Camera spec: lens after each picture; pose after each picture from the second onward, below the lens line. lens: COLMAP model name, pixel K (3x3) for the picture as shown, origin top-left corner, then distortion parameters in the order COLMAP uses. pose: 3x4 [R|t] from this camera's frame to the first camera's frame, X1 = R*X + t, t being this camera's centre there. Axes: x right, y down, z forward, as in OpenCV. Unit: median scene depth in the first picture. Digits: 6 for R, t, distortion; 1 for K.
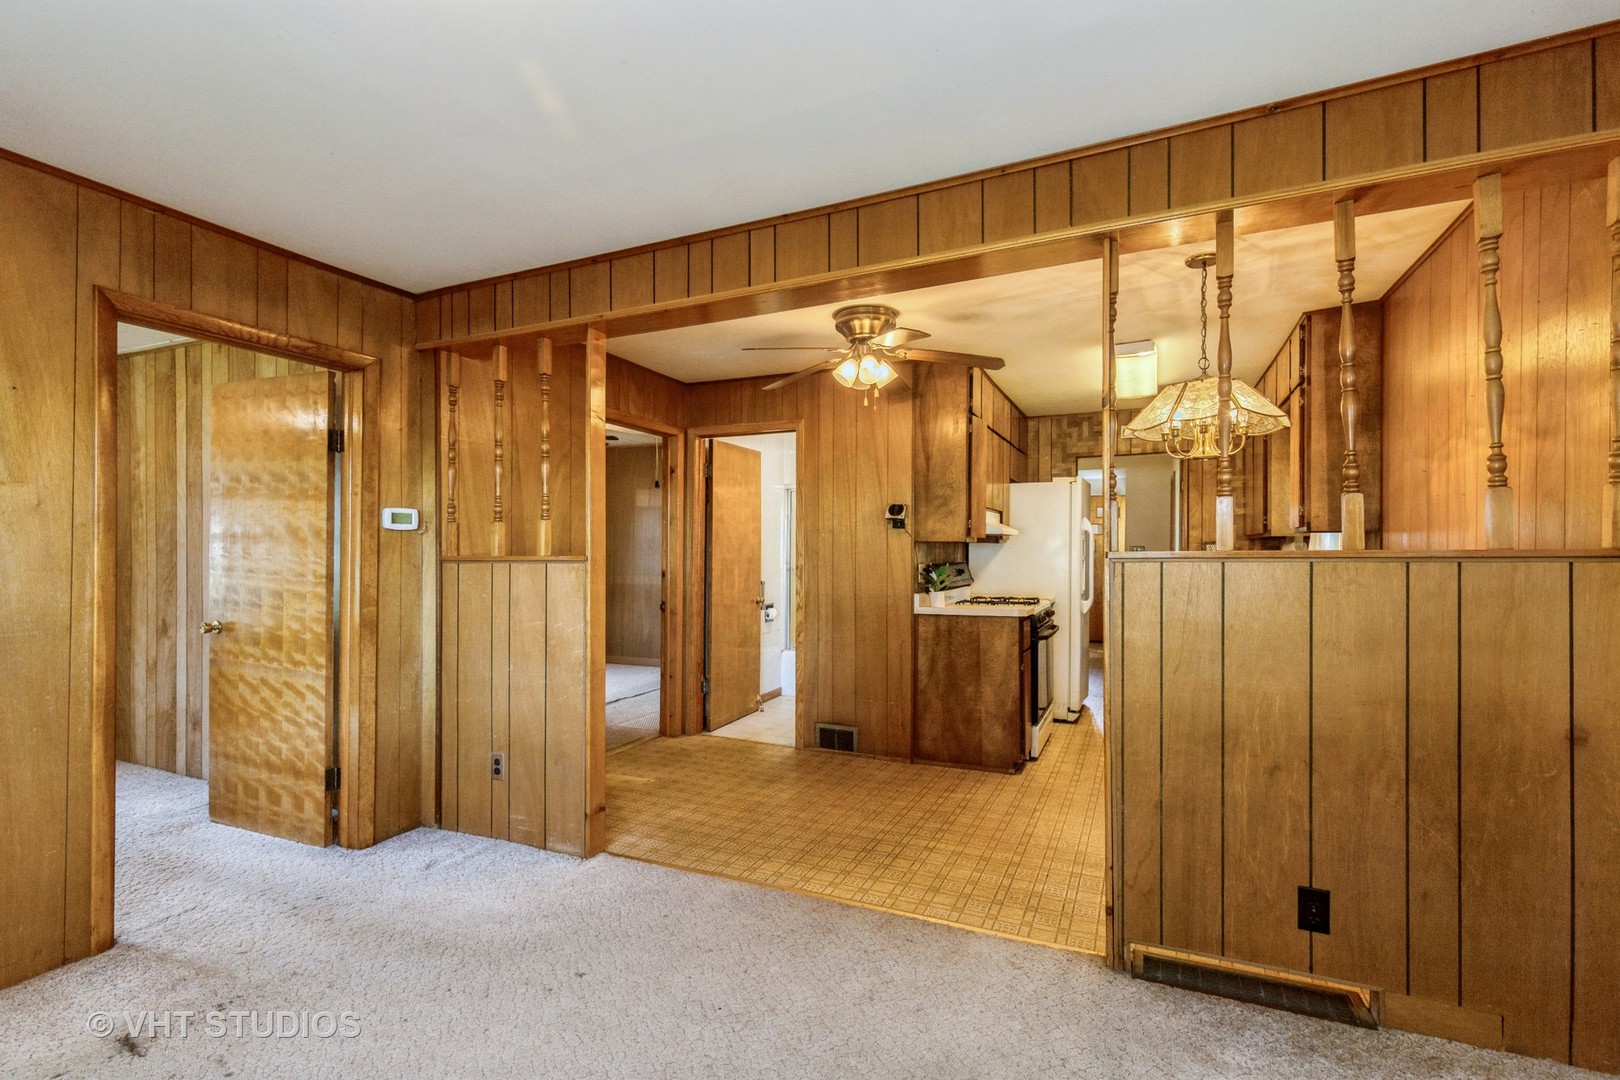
lens RADIAL K [[734.2, 0, 821.7], [0, 734.2, 549.1], [0, 0, 1]] dist [0.001335, 0.000089]
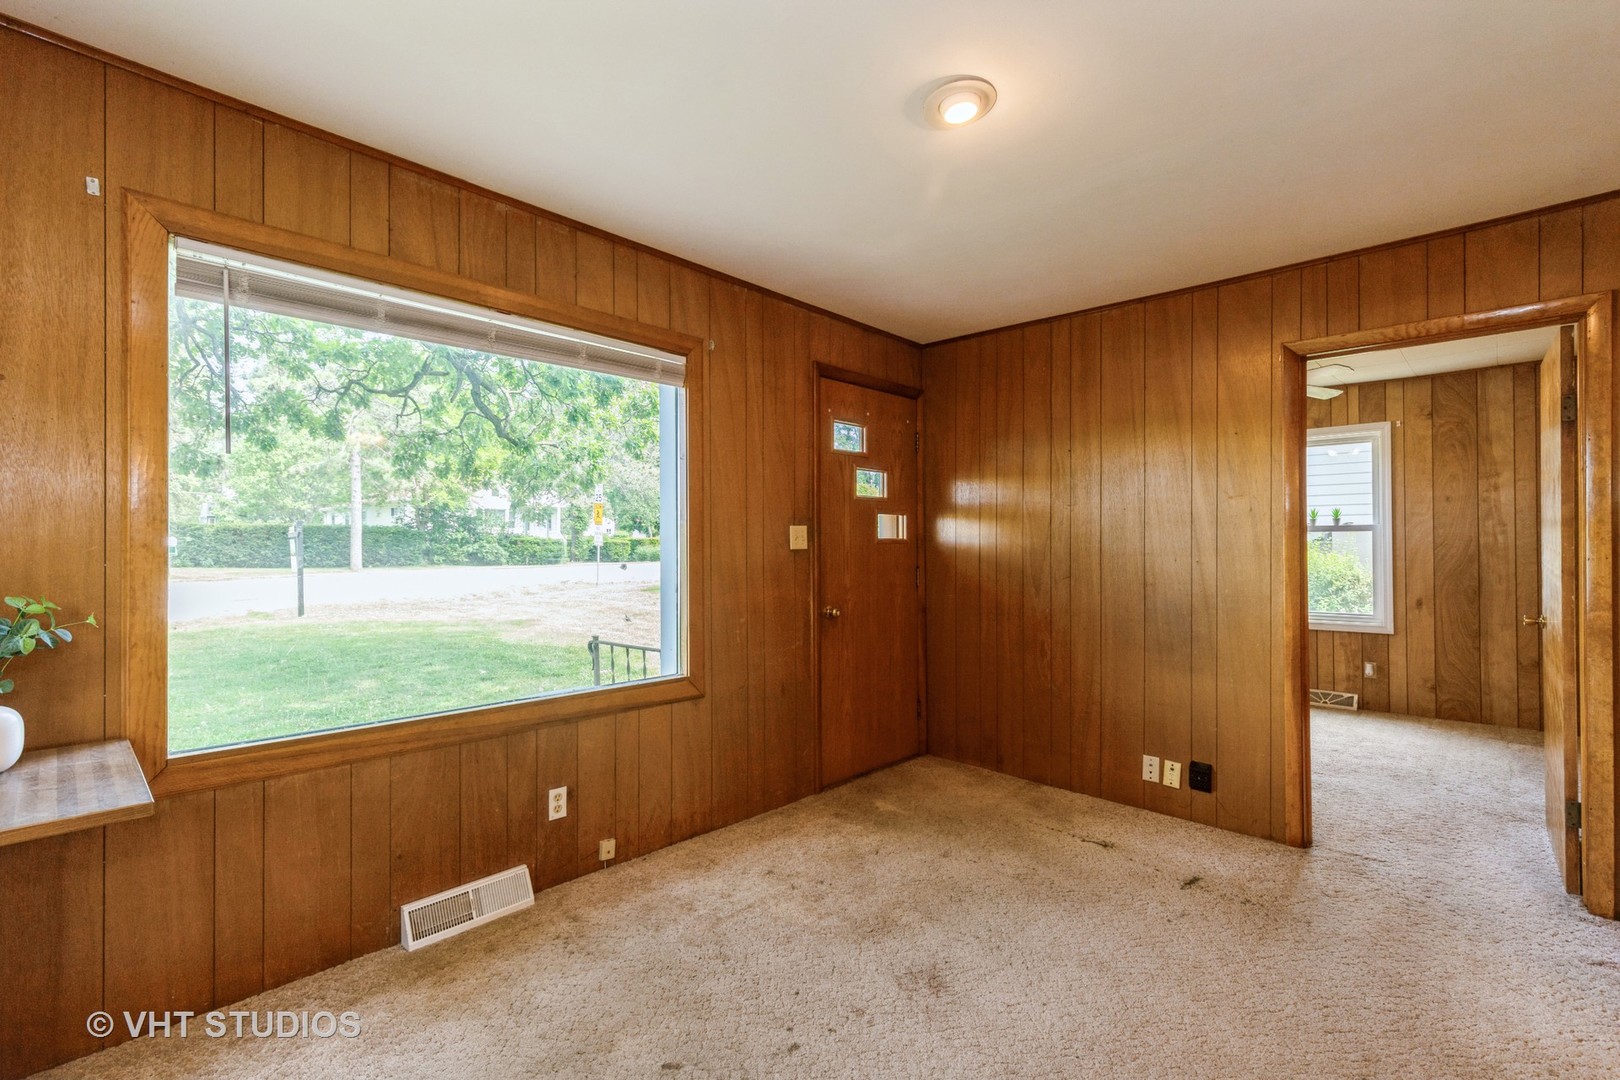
lens RADIAL K [[721.0, 0, 810.0], [0, 721.0, 540.0], [0, 0, 1]] dist [-0.003957, -0.000394]
pose [[-0.325754, -0.006505, -0.945432, 0.526897], [0.006014, 0.999942, -0.008953, 0.005467], [0.945435, -0.008603, -0.325696, 0.610968]]
